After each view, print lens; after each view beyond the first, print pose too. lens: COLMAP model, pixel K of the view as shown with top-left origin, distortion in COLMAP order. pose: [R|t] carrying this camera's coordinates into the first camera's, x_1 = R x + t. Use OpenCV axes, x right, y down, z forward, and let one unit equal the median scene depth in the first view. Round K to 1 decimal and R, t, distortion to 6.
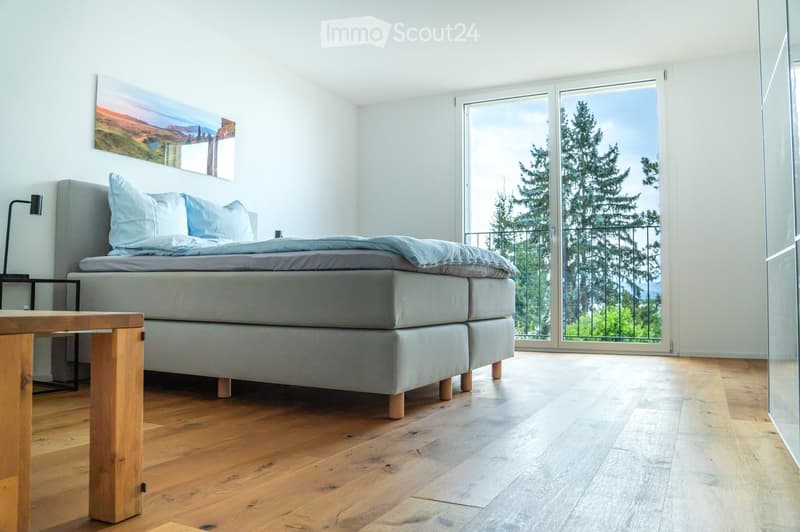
lens RADIAL K [[614.5, 0, 406.9], [0, 614.5, 259.6], [0, 0, 1]] dist [-0.082102, 0.023477]
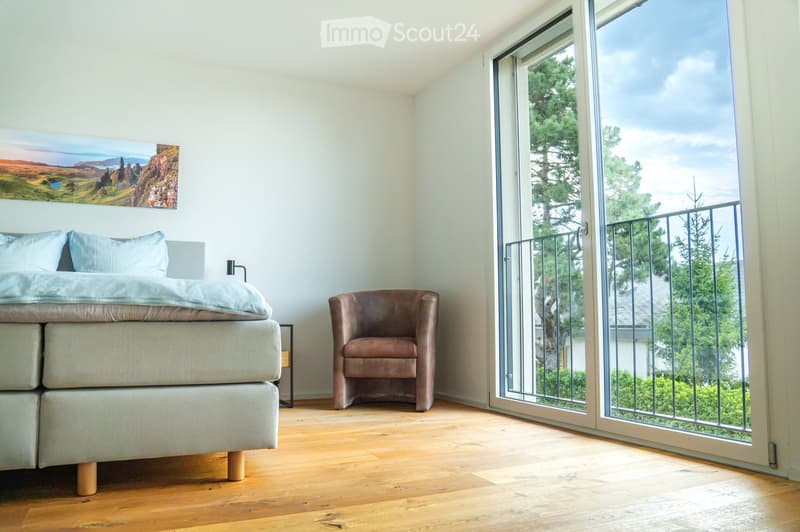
lens RADIAL K [[614.5, 0, 402.5], [0, 614.5, 266.2], [0, 0, 1]] dist [-0.082102, 0.023477]
pose [[0.784796, -0.058259, -0.617010, 0.623764], [0.039365, 0.998247, -0.044186, 0.009995], [0.618503, 0.010388, 0.785714, 0.573693]]
